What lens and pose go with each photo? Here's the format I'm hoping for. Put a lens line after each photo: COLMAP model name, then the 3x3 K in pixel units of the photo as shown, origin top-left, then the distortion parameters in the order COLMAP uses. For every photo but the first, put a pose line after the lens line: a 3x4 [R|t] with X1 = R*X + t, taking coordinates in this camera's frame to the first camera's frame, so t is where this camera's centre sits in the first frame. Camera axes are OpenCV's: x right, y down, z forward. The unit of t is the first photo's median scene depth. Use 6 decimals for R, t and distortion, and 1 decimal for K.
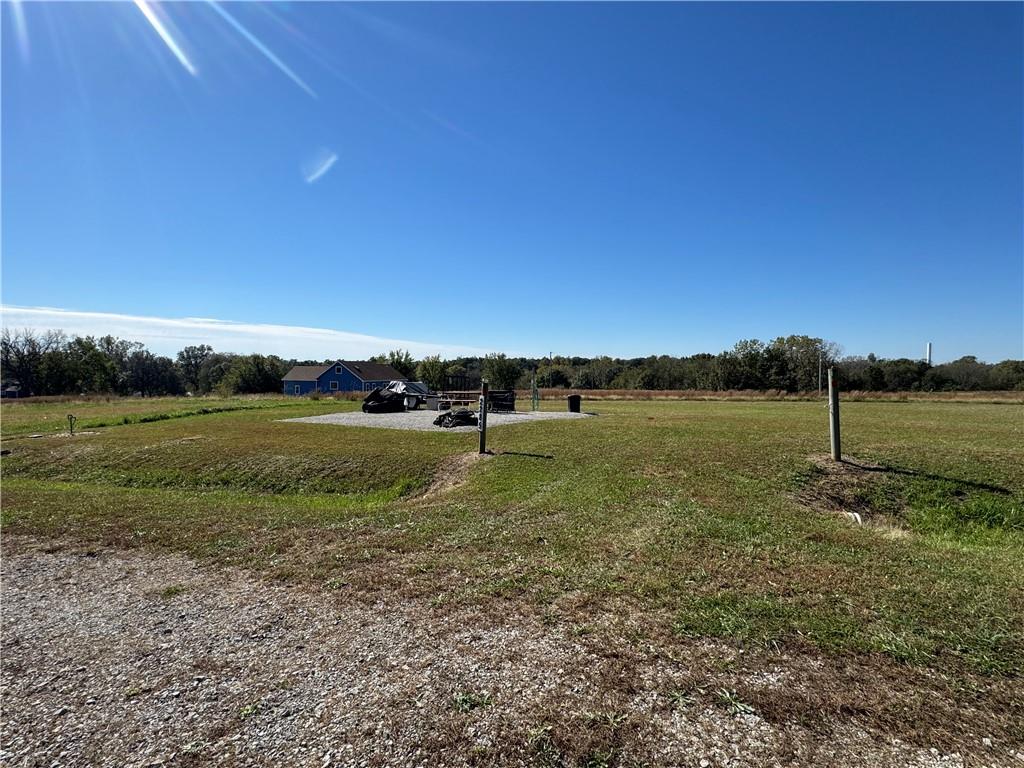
lens RADIAL K [[501.4, 0, 512.8], [0, 501.4, 379.6], [0, 0, 1]] dist [0.017721, -0.002381]
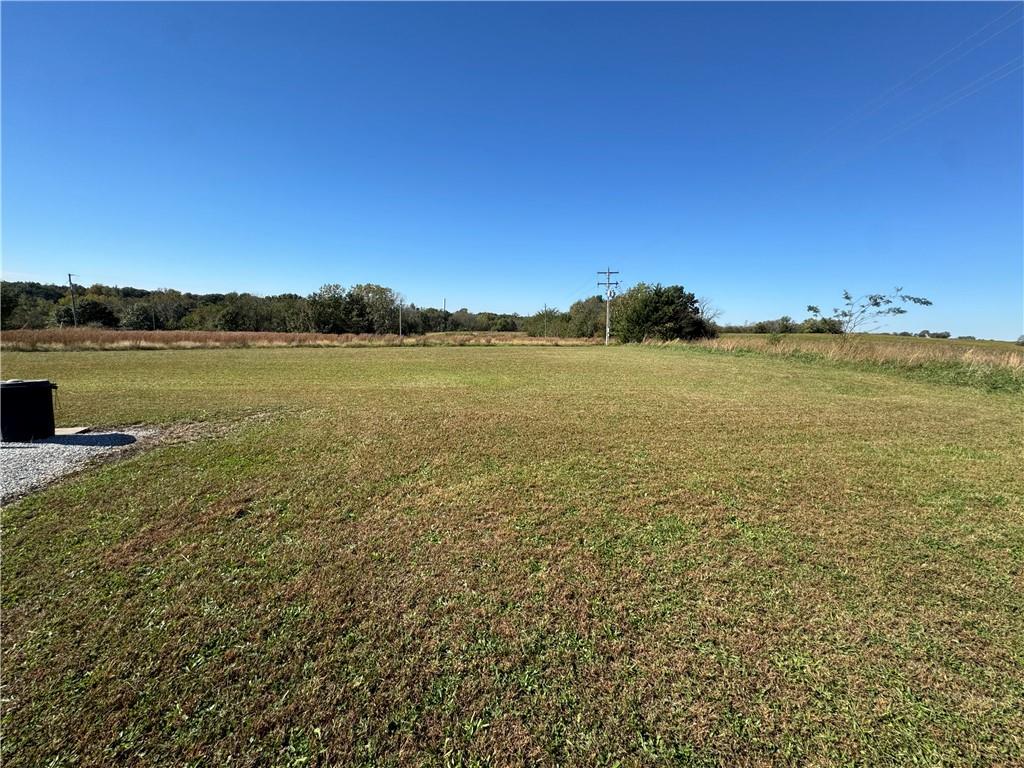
lens RADIAL K [[411.6, 0, 515.5], [0, 411.6, 382.8], [0, 0, 1]] dist [0.000504, -0.001848]
pose [[0.645055, -0.089272, 0.758903, 0.020095], [-0.027687, 0.989769, 0.139964, -0.001577], [-0.763634, -0.111296, 0.635984, 0.099281]]
